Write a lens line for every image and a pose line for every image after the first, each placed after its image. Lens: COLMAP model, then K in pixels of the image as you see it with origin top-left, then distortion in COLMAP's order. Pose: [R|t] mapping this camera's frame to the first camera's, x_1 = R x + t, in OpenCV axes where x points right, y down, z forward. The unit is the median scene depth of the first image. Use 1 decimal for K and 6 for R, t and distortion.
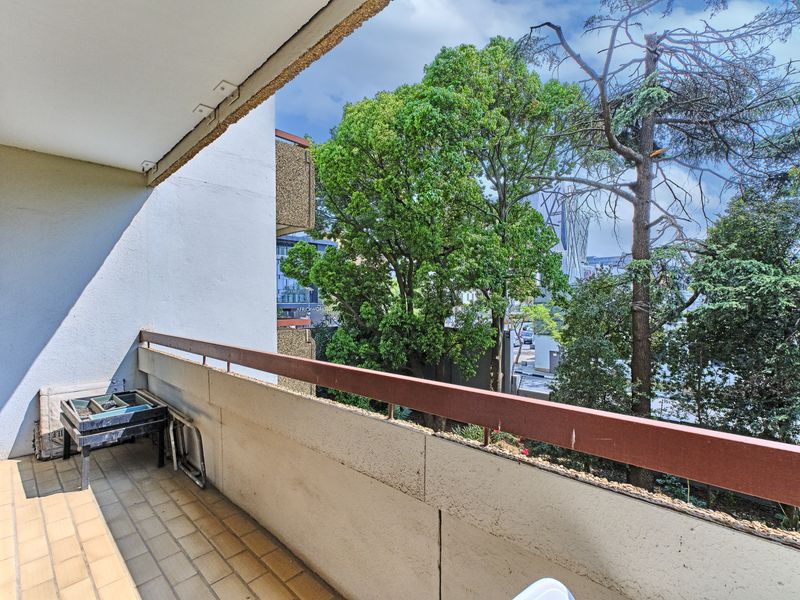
lens RADIAL K [[379.3, 0, 400.0], [0, 379.3, 300.0], [0, 0, 1]] dist [0.000367, 0.000833]
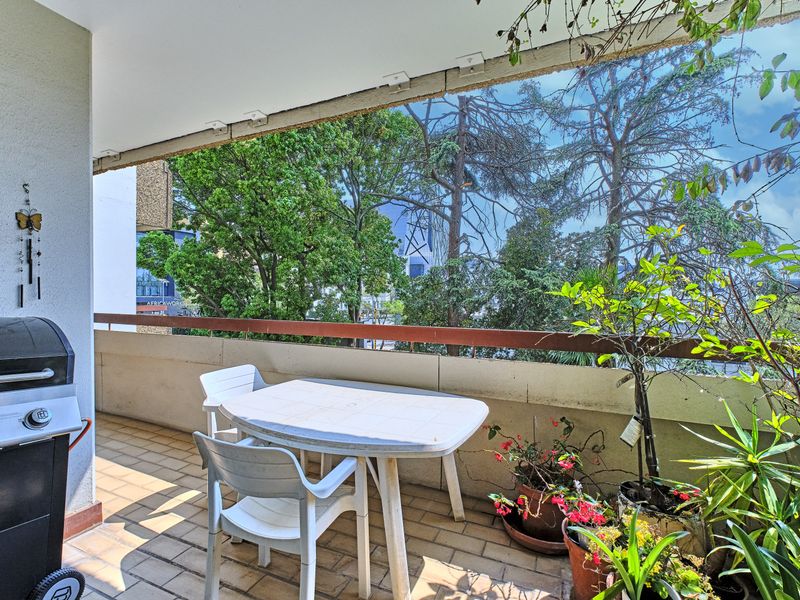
lens RADIAL K [[379.3, 0, 400.0], [0, 379.3, 300.0], [0, 0, 1]] dist [0.000367, 0.000833]
pose [[0.948126, 0.012243, 0.317659, 0.027154], [-0.015501, 0.999850, 0.007733, 0.004708], [-0.317517, -0.012256, 0.948173, -0.124685]]
